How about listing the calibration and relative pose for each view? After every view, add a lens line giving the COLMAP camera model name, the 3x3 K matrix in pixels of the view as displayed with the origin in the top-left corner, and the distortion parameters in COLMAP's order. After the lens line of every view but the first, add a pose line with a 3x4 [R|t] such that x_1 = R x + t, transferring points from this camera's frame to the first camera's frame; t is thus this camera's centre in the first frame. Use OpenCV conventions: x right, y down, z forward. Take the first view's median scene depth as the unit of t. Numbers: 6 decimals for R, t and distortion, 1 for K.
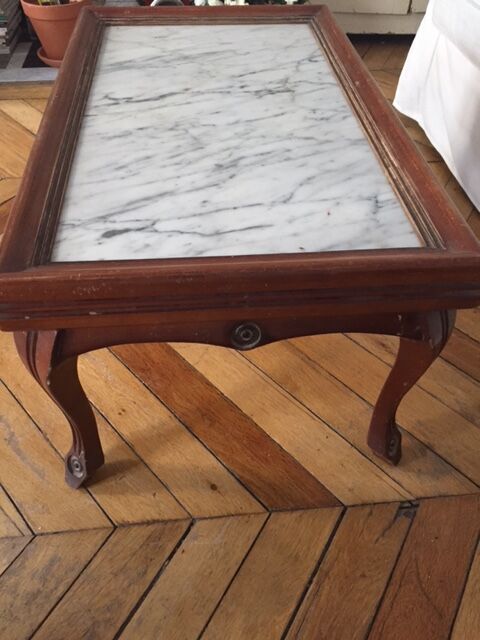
lens RADIAL K [[547.1, 0, 240.4], [0, 547.1, 318.7], [0, 0, 1]] dist [0.057394, -0.013544]
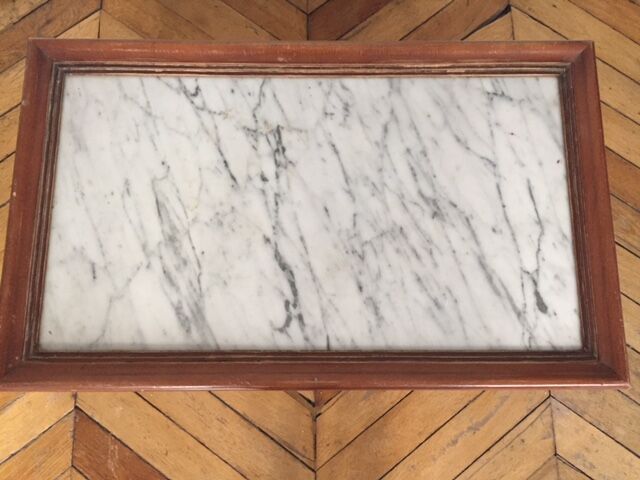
lens RADIAL K [[547.1, 0, 318.2], [0, 547.1, 239.5], [0, 0, 1]] dist [0.057394, -0.013544]
pose [[0.086792, -0.978844, 0.185288, -0.300676], [0.698915, 0.192365, 0.688850, -1.151345], [-0.709919, 0.069714, 0.700824, 0.395430]]
